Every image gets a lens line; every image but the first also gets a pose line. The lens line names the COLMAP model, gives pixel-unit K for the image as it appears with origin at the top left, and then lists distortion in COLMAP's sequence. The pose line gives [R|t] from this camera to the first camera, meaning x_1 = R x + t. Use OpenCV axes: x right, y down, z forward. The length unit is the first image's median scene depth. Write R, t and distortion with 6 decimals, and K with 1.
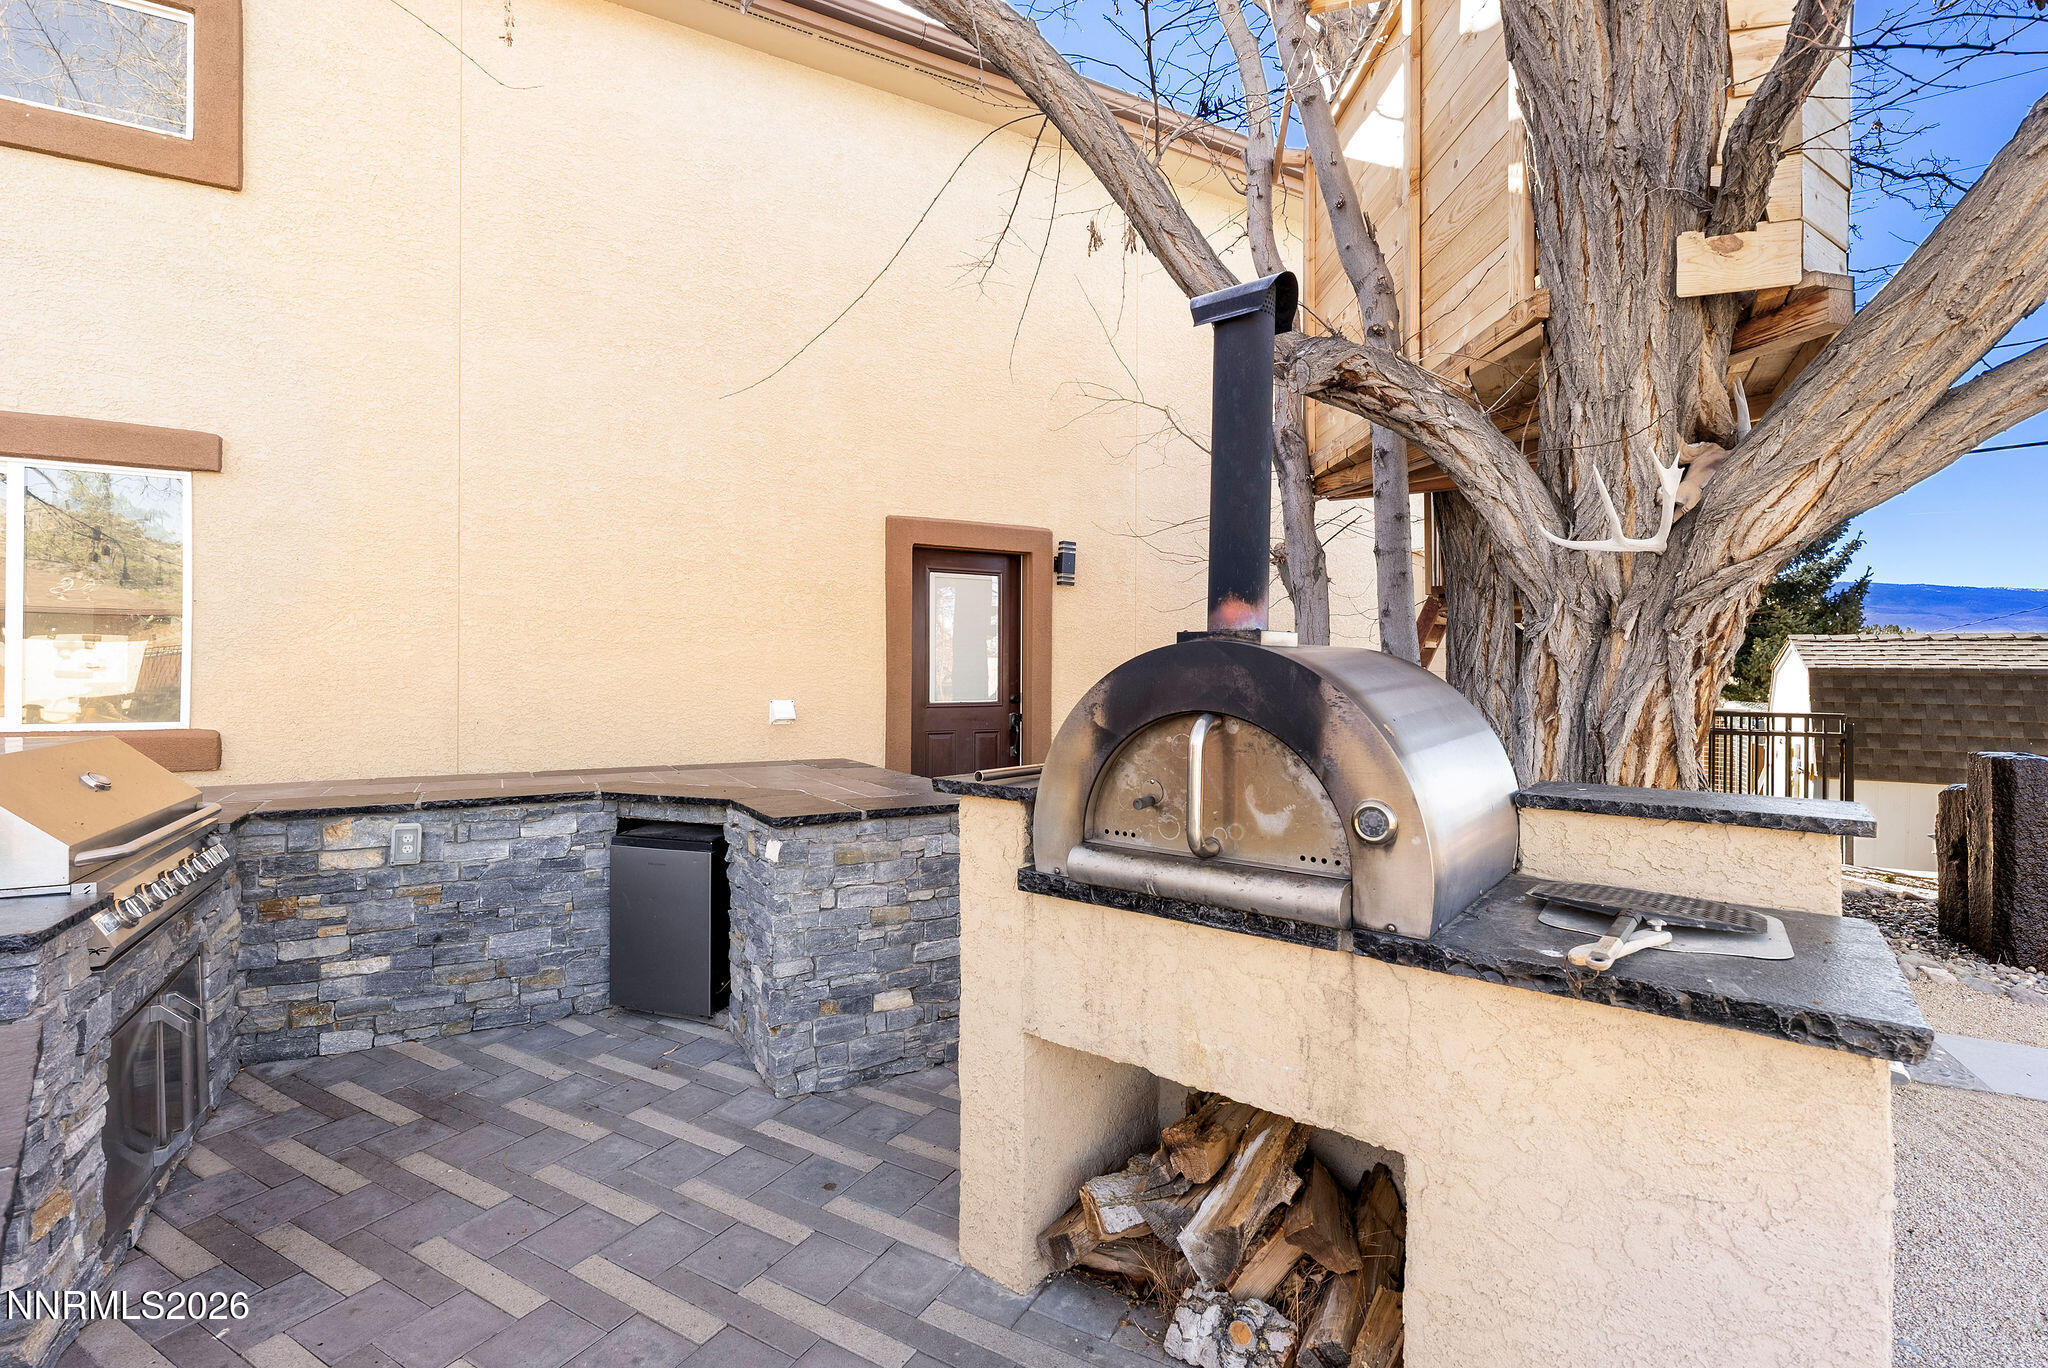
lens RADIAL K [[941.8, 0, 1033.8], [0, 941.8, 675.9], [0, 0, 1]] dist [-0.006529, 0.003299]
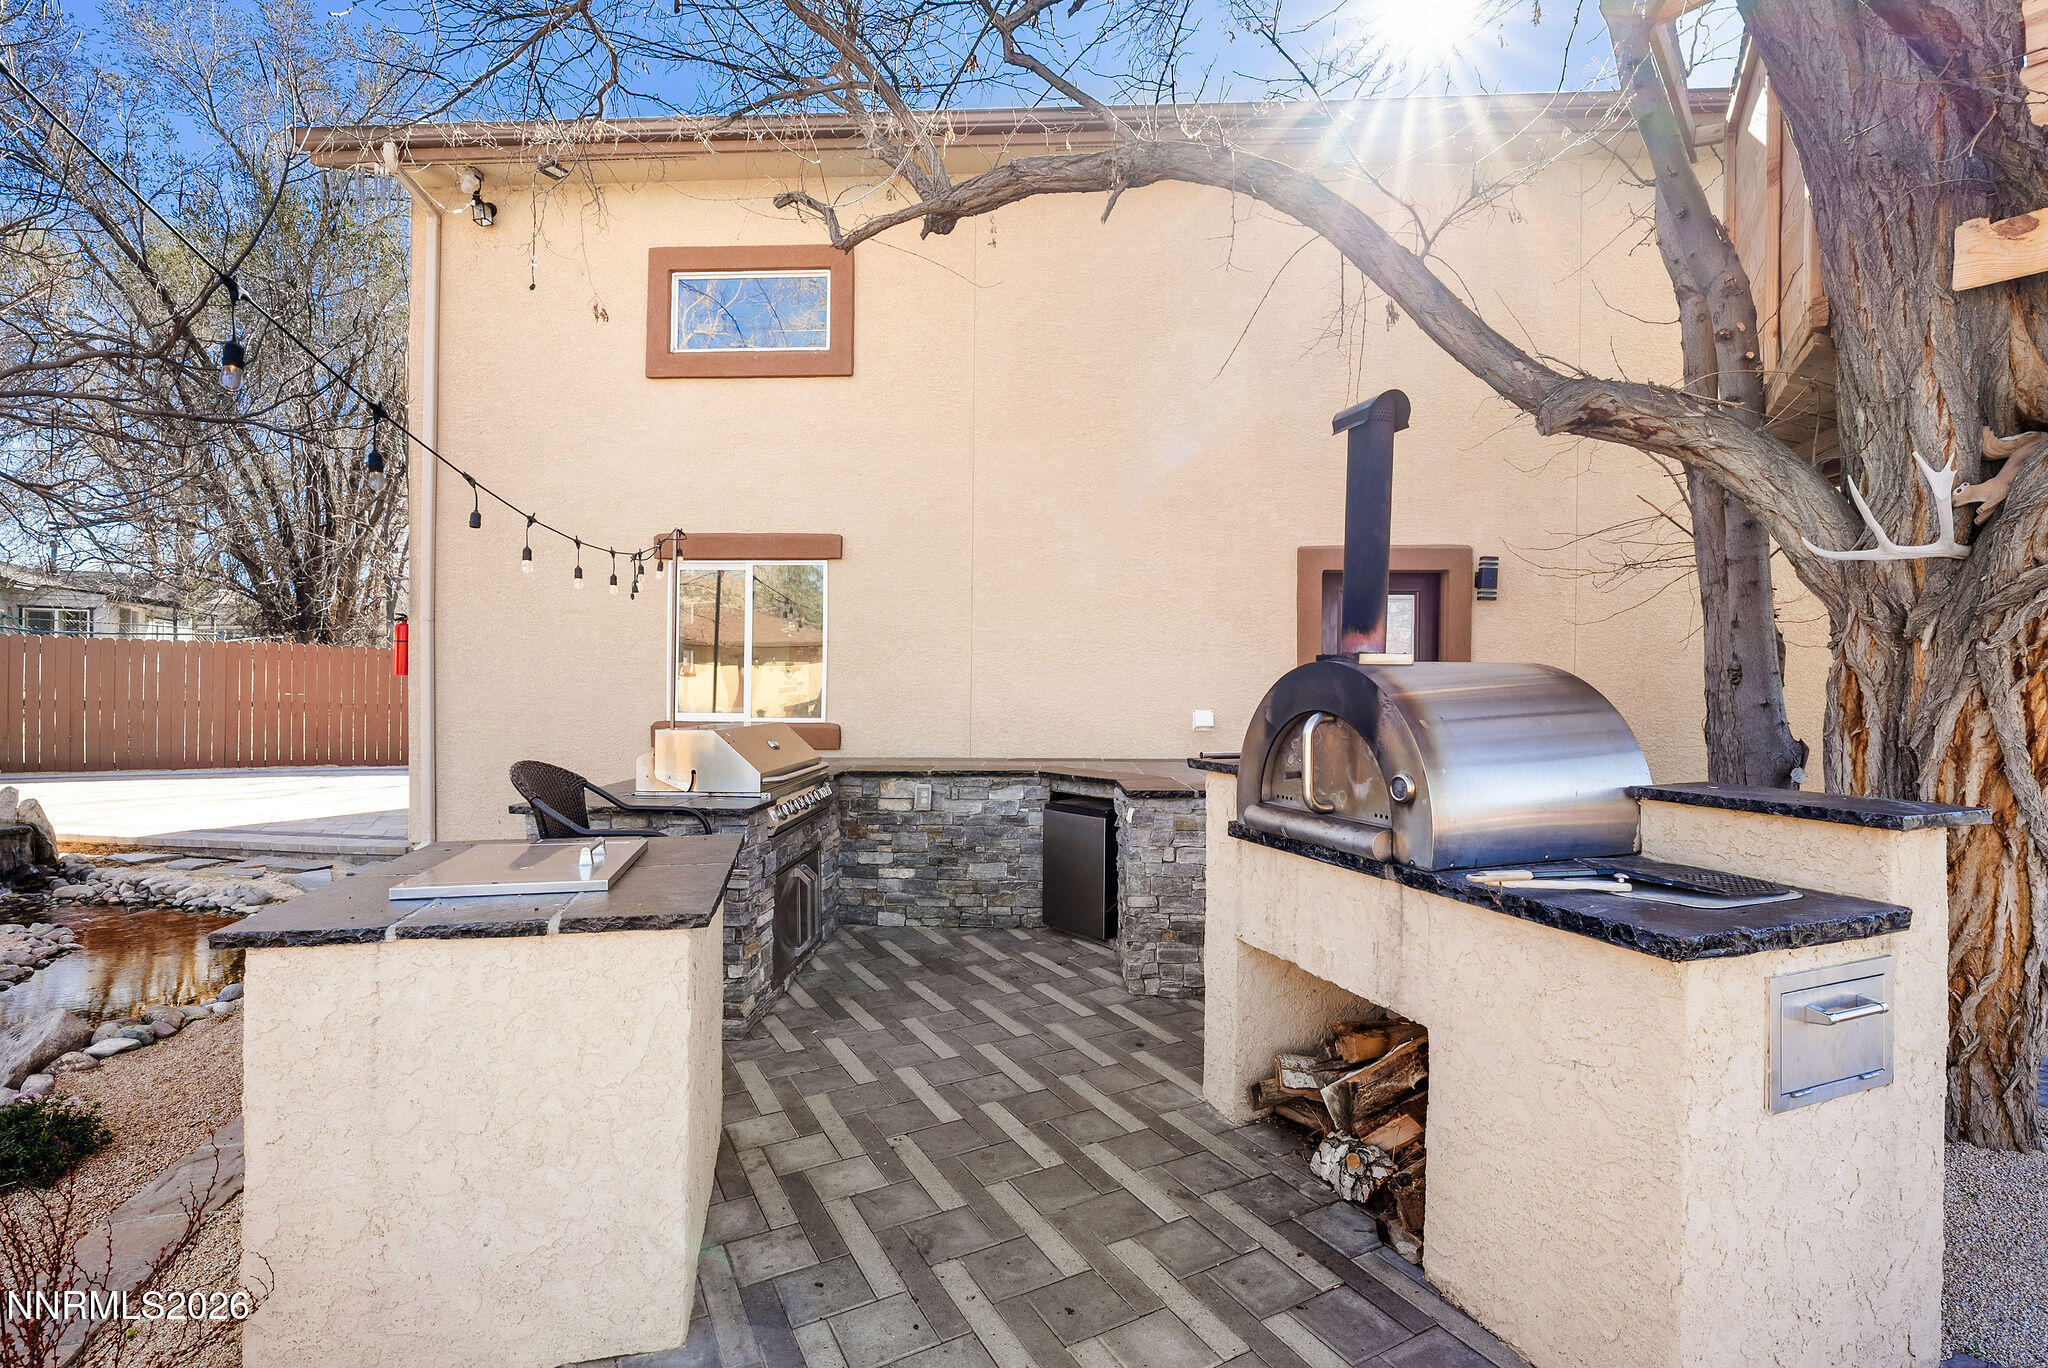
lens RADIAL K [[941.8, 0, 1016.2], [0, 941.8, 682.4], [0, 0, 1]] dist [-0.006529, 0.003299]
pose [[0.848577, -0.003753, -0.529059, 0.369947], [-0.001890, 0.999947, -0.010125, 0.006654], [0.529069, 0.009592, 0.848525, -0.307926]]
